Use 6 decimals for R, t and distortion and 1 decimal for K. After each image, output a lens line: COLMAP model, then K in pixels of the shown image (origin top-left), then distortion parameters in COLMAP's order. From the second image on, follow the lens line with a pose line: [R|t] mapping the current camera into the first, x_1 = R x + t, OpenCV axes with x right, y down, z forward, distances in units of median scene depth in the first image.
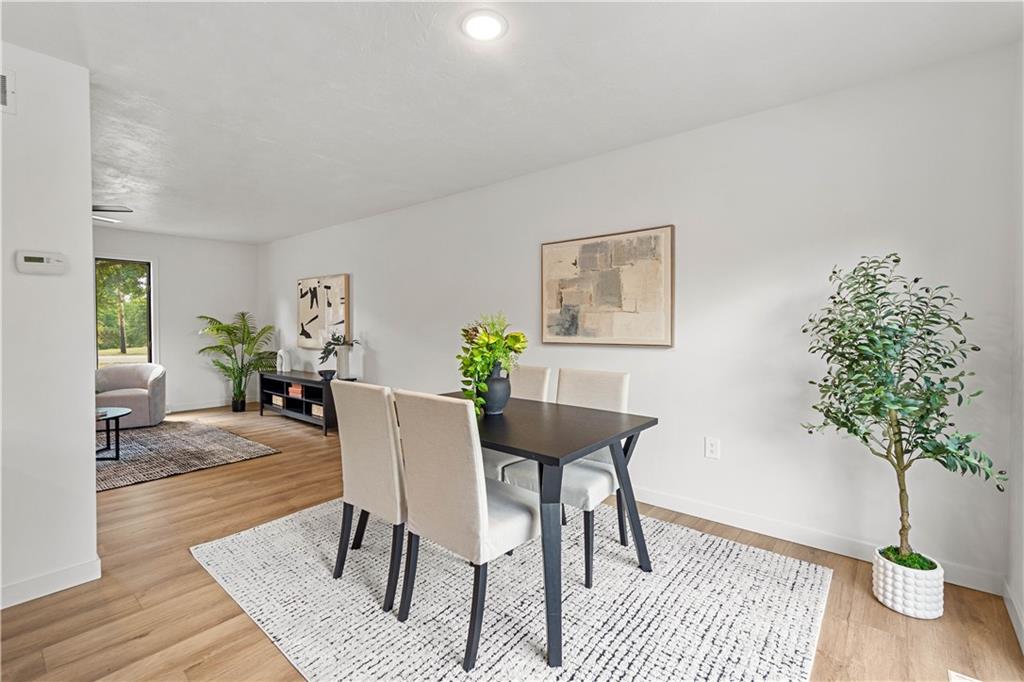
lens RADIAL K [[451.5, 0, 514.2], [0, 451.5, 331.7], [0, 0, 1]] dist [0.001937, 0.000283]
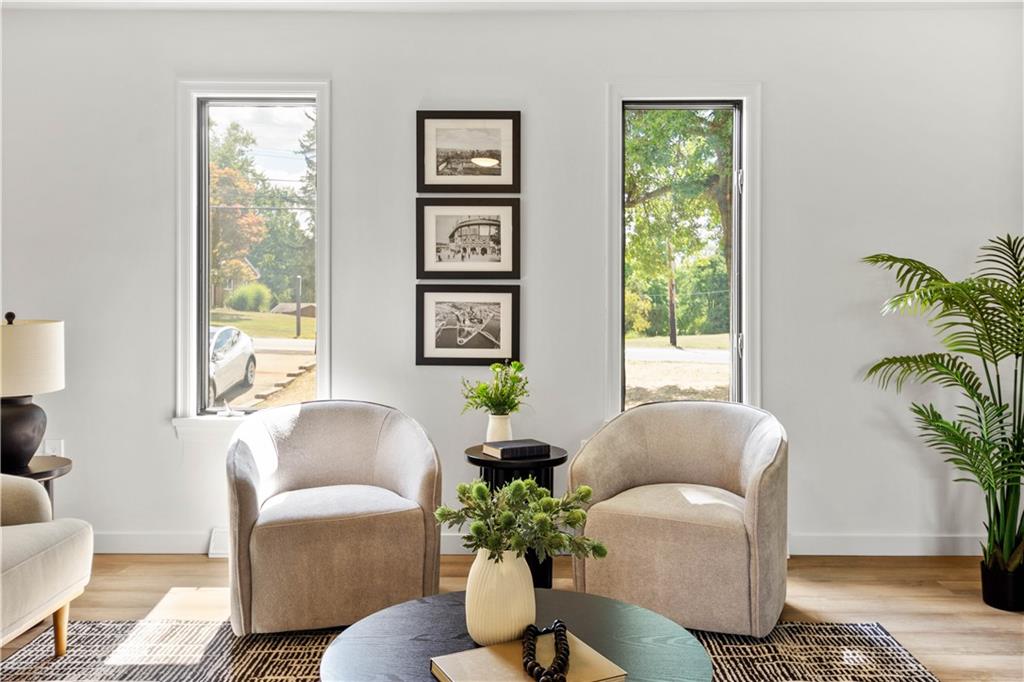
lens RADIAL K [[843.5, 0, 512.6], [0, 843.5, 300.9], [0, 0, 1]] dist [0.001613, -0.000587]
pose [[0.620940, 0.000839, -0.783858, -0.424189], [-0.013424, 0.999864, -0.009563, 0.005401], [0.783743, 0.016460, 0.620867, 0.484674]]
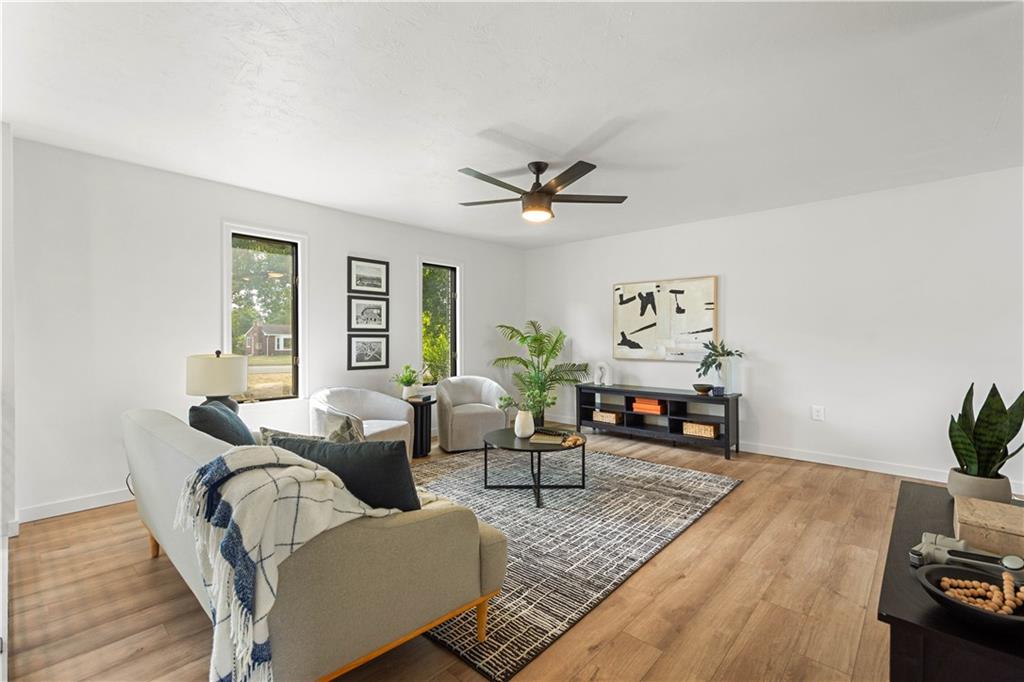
lens RADIAL K [[451.5, 0, 514.2], [0, 451.5, 331.7], [0, 0, 1]] dist [0.001937, 0.000283]
pose [[0.998567, -0.003056, -0.053430, -0.650309], [0.001674, 0.999663, -0.025888, 0.003868], [0.053491, 0.025761, 0.998236, 0.079648]]
